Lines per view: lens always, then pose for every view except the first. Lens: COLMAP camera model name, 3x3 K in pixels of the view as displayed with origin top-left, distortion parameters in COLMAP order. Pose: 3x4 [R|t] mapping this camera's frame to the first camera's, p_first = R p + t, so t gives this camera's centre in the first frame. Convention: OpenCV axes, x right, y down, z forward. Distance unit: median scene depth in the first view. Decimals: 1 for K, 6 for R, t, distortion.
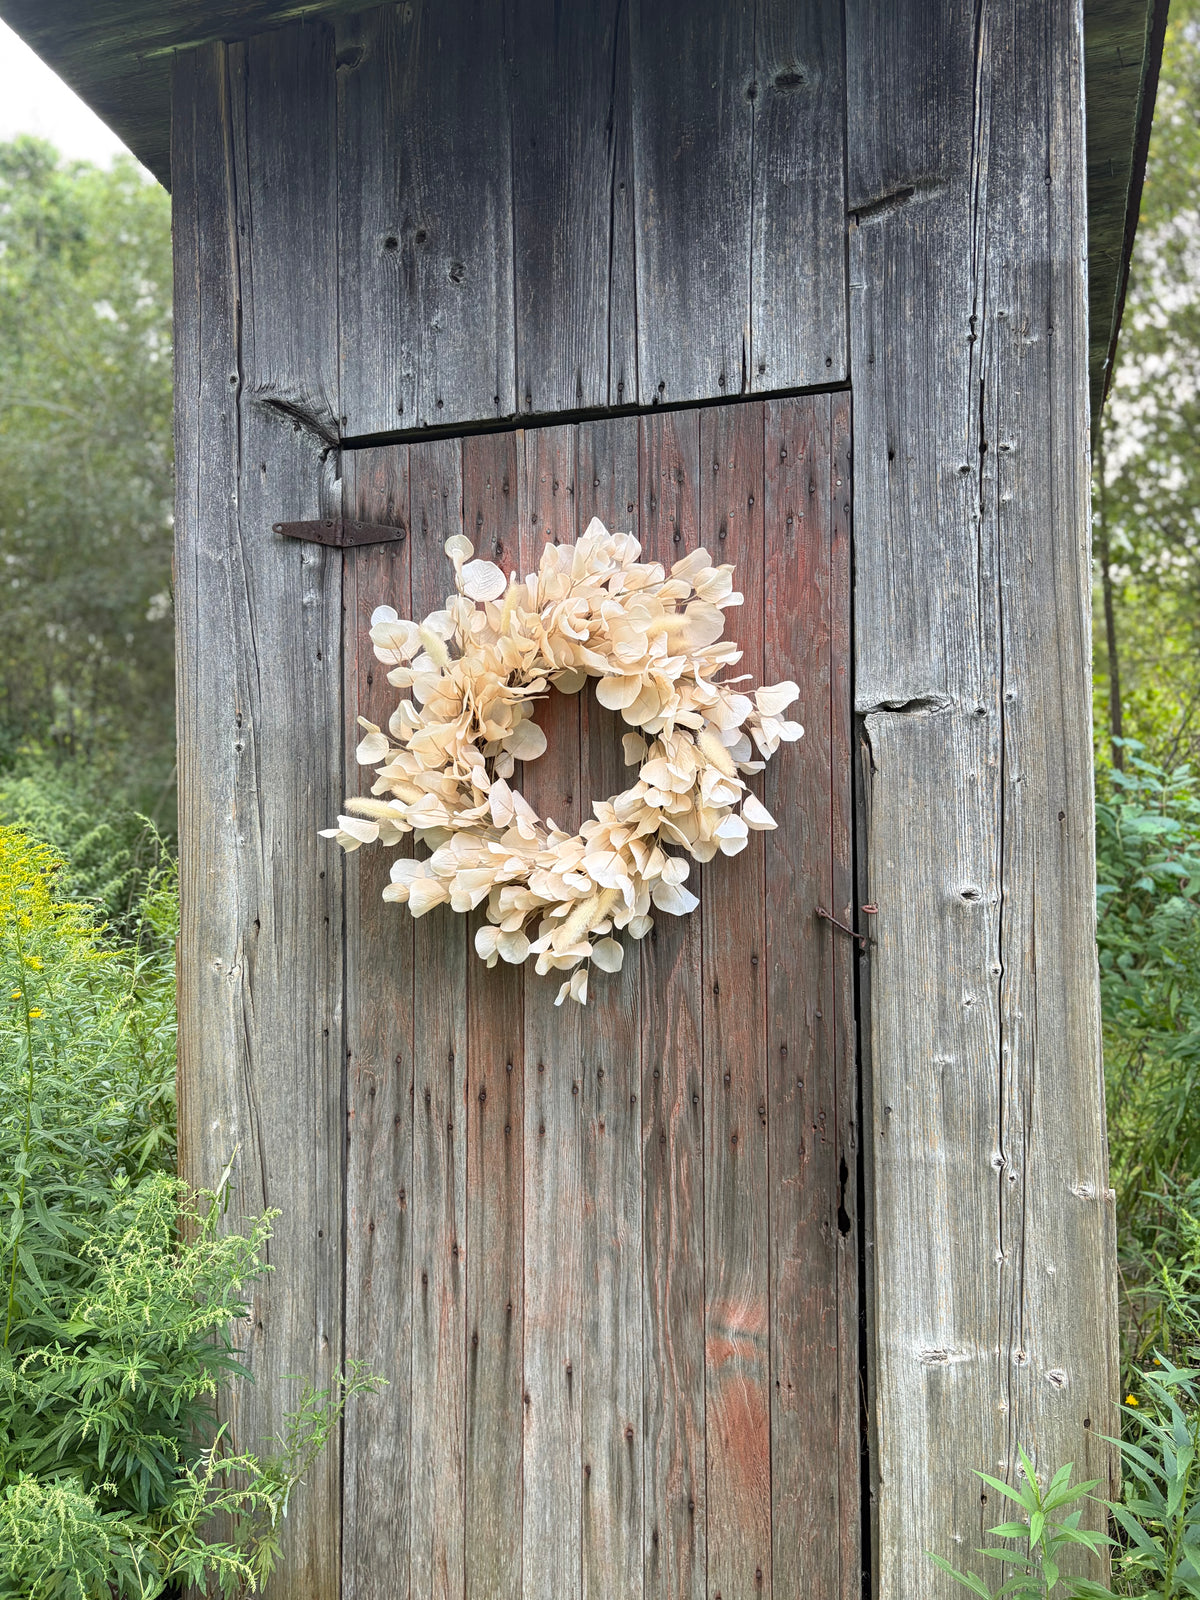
lens RADIAL K [[1283.4, 0, 584.1], [0, 1283.4, 800.8], [0, 0, 1]] dist [0.039959, -0.049609]
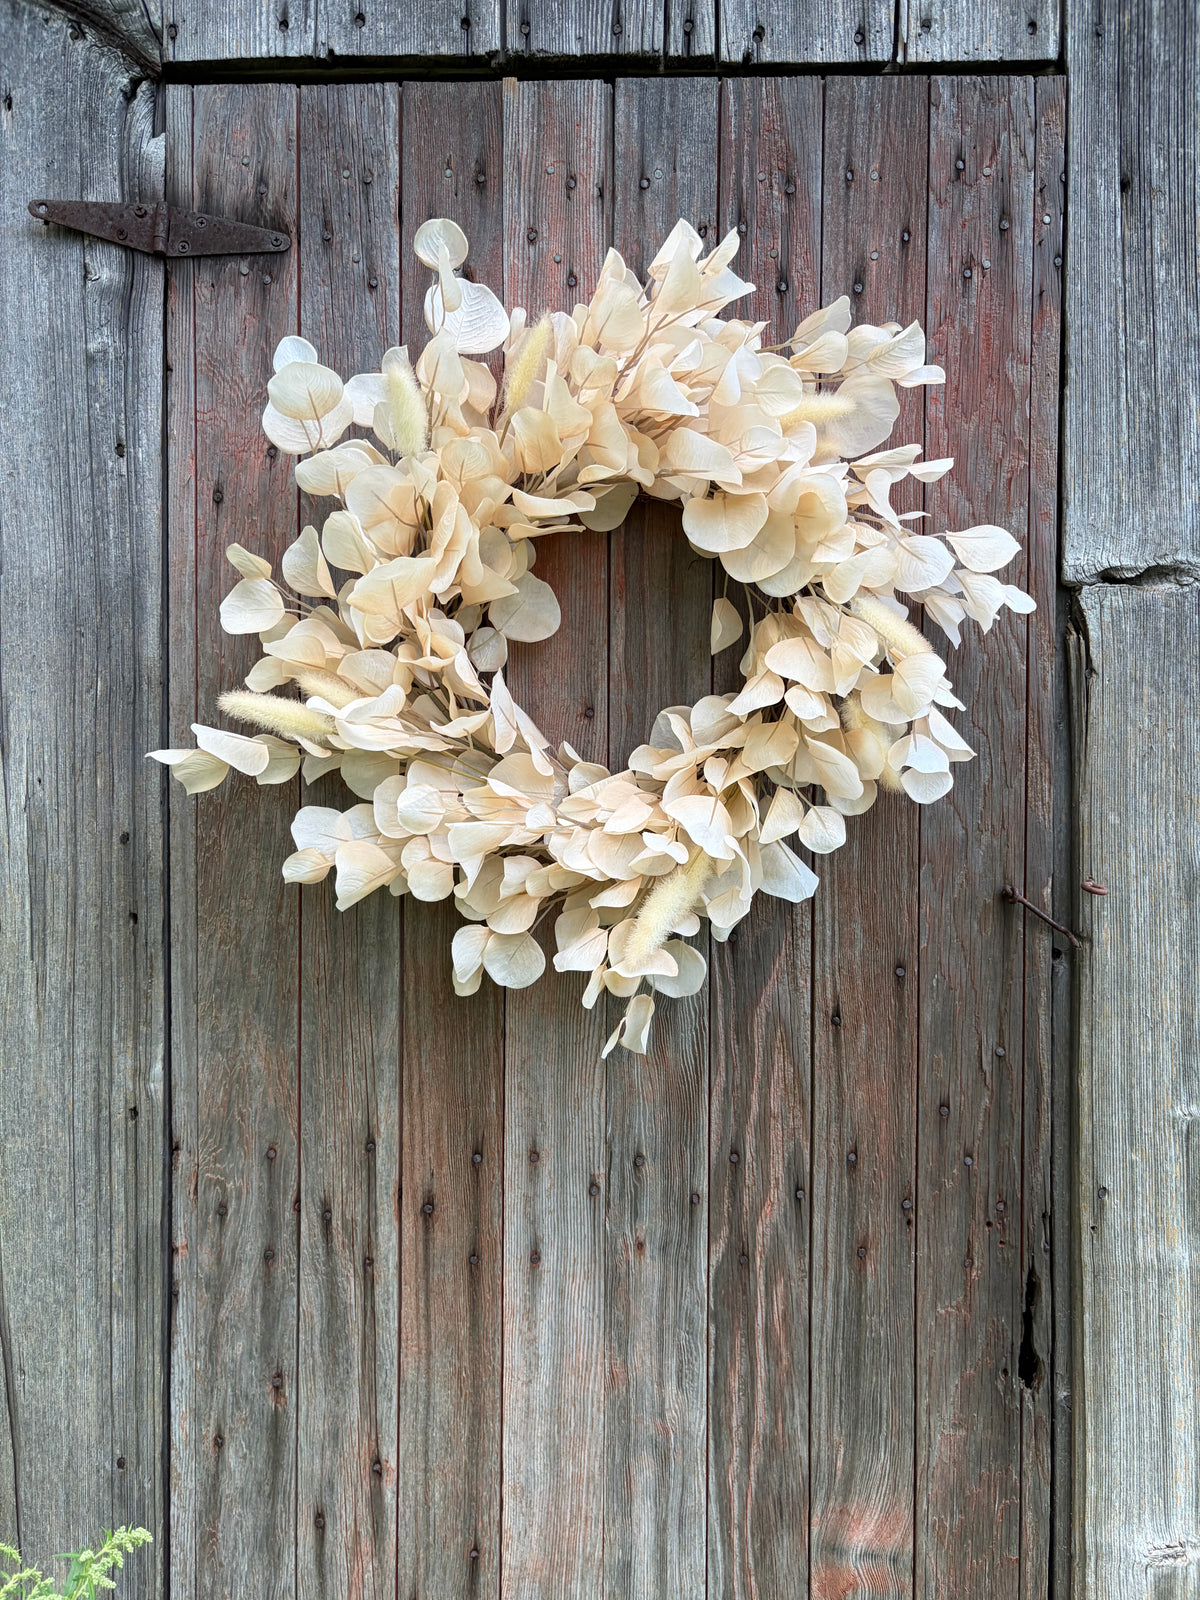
lens RADIAL K [[1222.1, 0, 609.1], [0, 1222.1, 809.7], [0, 0, 1]] dist [0.010719, 0.006709]
pose [[0.949501, 0.005732, 0.313712, -0.185548], [-0.014626, 0.999555, 0.026006, 0.030376], [-0.313423, -0.029281, 0.949162, 0.457301]]
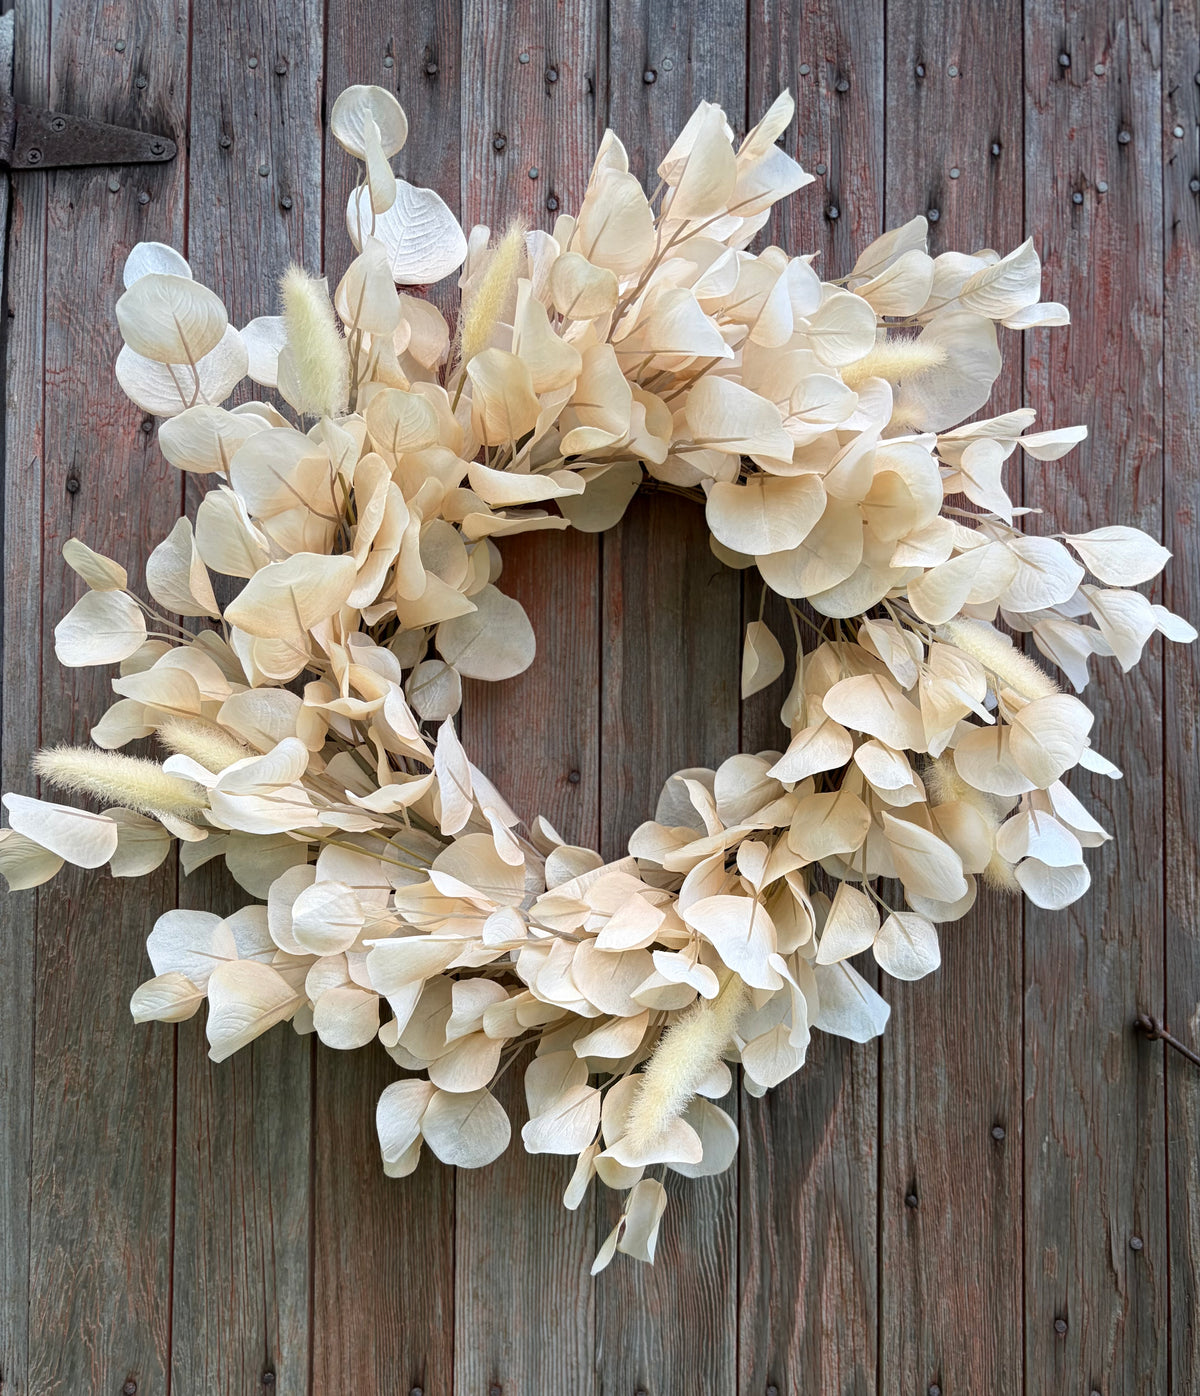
lens RADIAL K [[1223.3, 0, 607.3], [0, 1223.3, 815.4], [0, 0, 1]] dist [0.029894, -0.041845]
pose [[0.943873, 0.021404, 0.329614, -0.142503], [-0.016946, 0.999722, -0.016393, 0.019612], [-0.329873, 0.009887, 0.943973, 0.604568]]
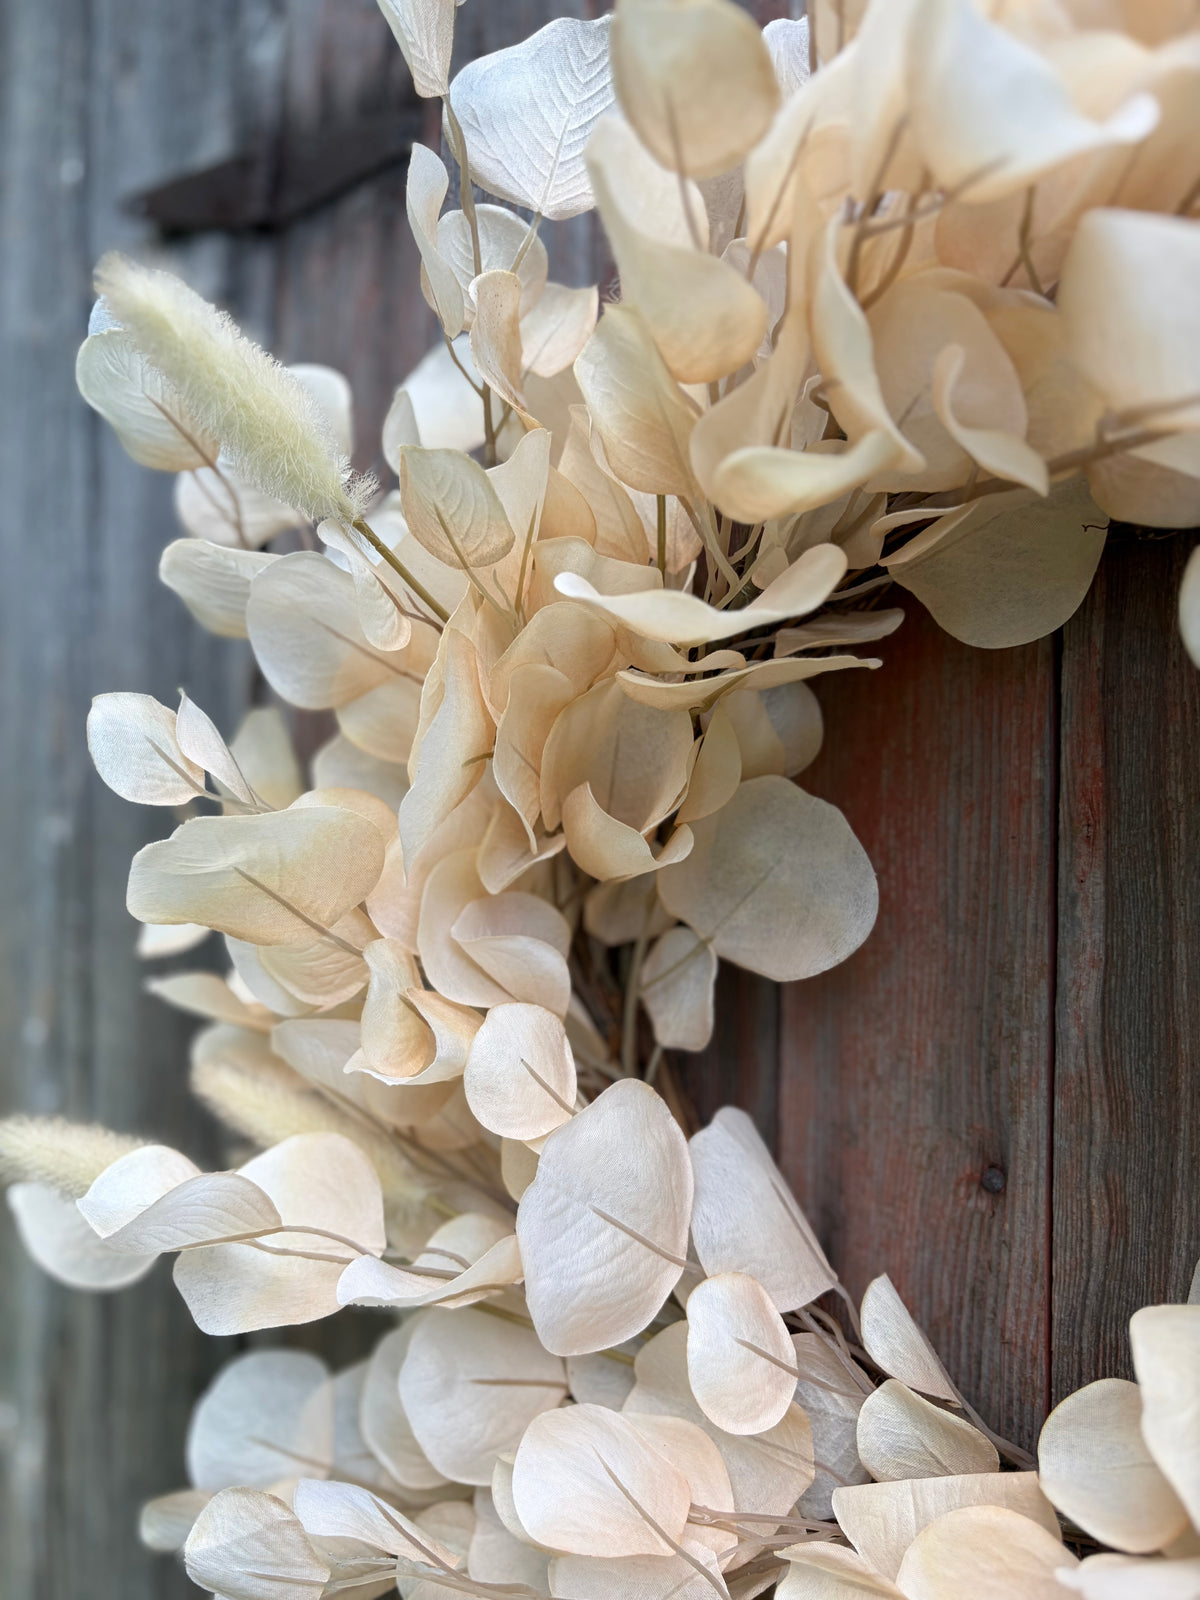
lens RADIAL K [[1244.6, 0, 602.5], [0, 1244.6, 802.9], [0, 0, 1]] dist [-0.006662, -0.003401]
pose [[0.938295, 0.019192, -0.345303, -0.003116], [-0.025703, 0.999567, -0.014289, -0.056410], [0.344879, 0.022282, 0.938383, 0.805980]]
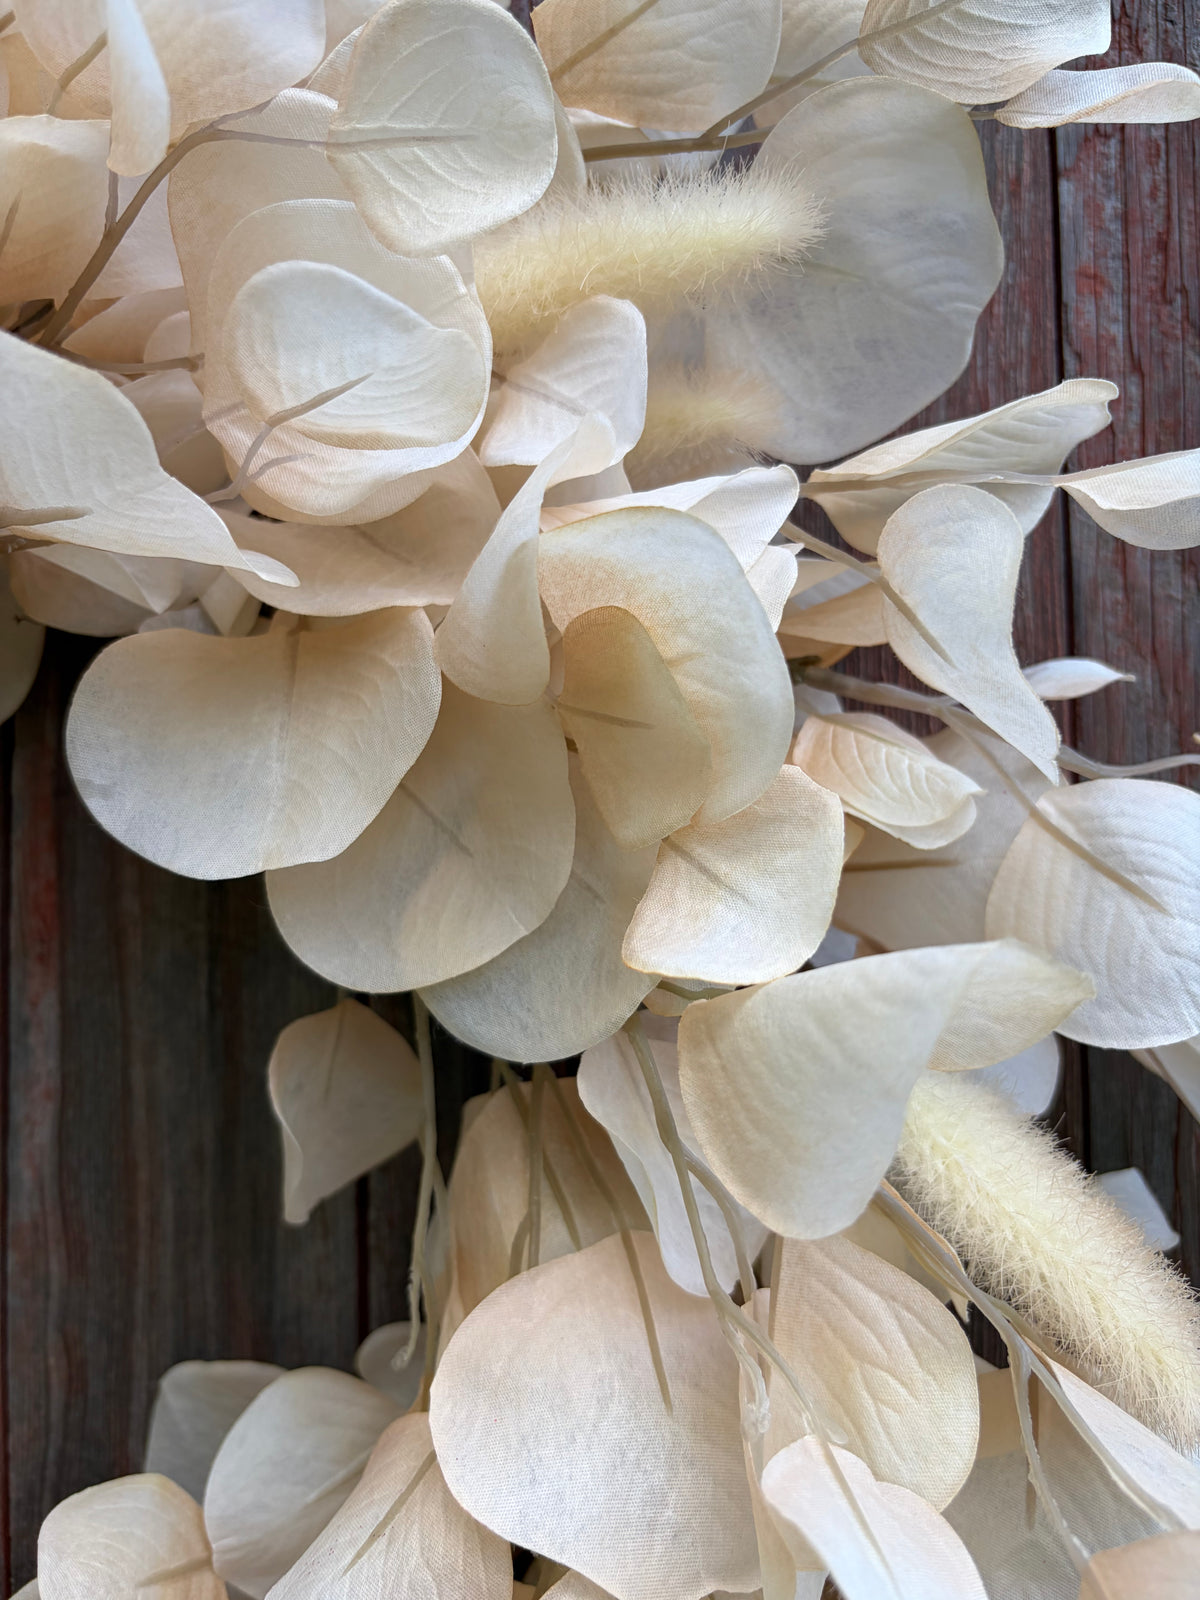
lens RADIAL K [[1258.3, 0, 600.9], [0, 1258.3, 803.5], [0, 0, 1]] dist [0.040279, -0.095383]
pose [[0.948767, 0.010766, 0.315792, 0.018947], [0.004829, 0.998809, -0.048560, -0.067893], [-0.315939, 0.047598, 0.947585, 0.819269]]
